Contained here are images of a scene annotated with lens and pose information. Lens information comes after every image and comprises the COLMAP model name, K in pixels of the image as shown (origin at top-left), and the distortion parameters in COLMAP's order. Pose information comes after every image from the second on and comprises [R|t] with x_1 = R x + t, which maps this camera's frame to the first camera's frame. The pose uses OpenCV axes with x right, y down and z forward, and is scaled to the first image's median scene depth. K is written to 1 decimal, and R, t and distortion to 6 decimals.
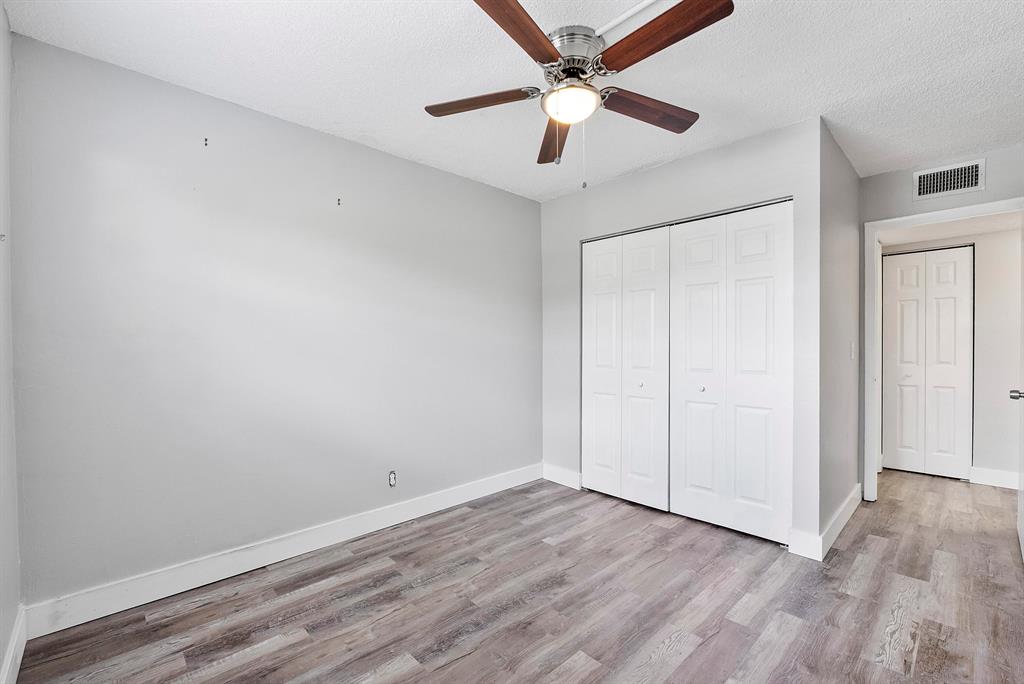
lens RADIAL K [[440.1, 0, 515.5], [0, 440.1, 343.8], [0, 0, 1]] dist [-0.007311, 0.000224]
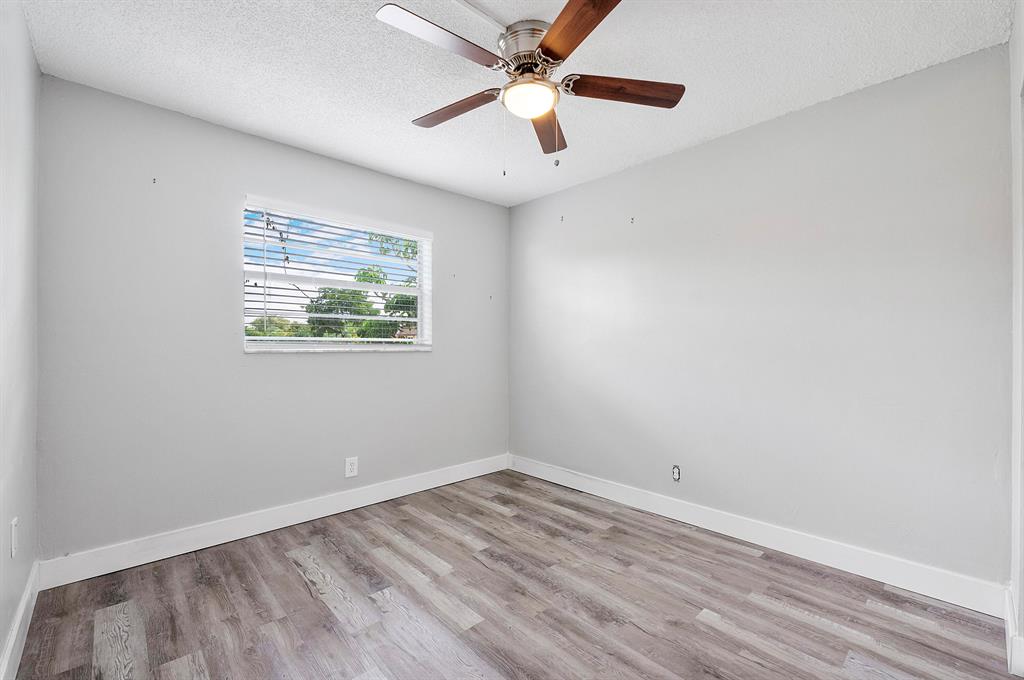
lens RADIAL K [[436.2, 0, 515.5], [0, 436.2, 341.8], [0, 0, 1]] dist [-0.008189, 0.000282]
pose [[-0.006281, 0.002770, -0.999976, 0.829720], [0.001395, 0.999995, 0.002761, -0.000267], [0.999979, -0.001378, -0.006284, 0.728398]]
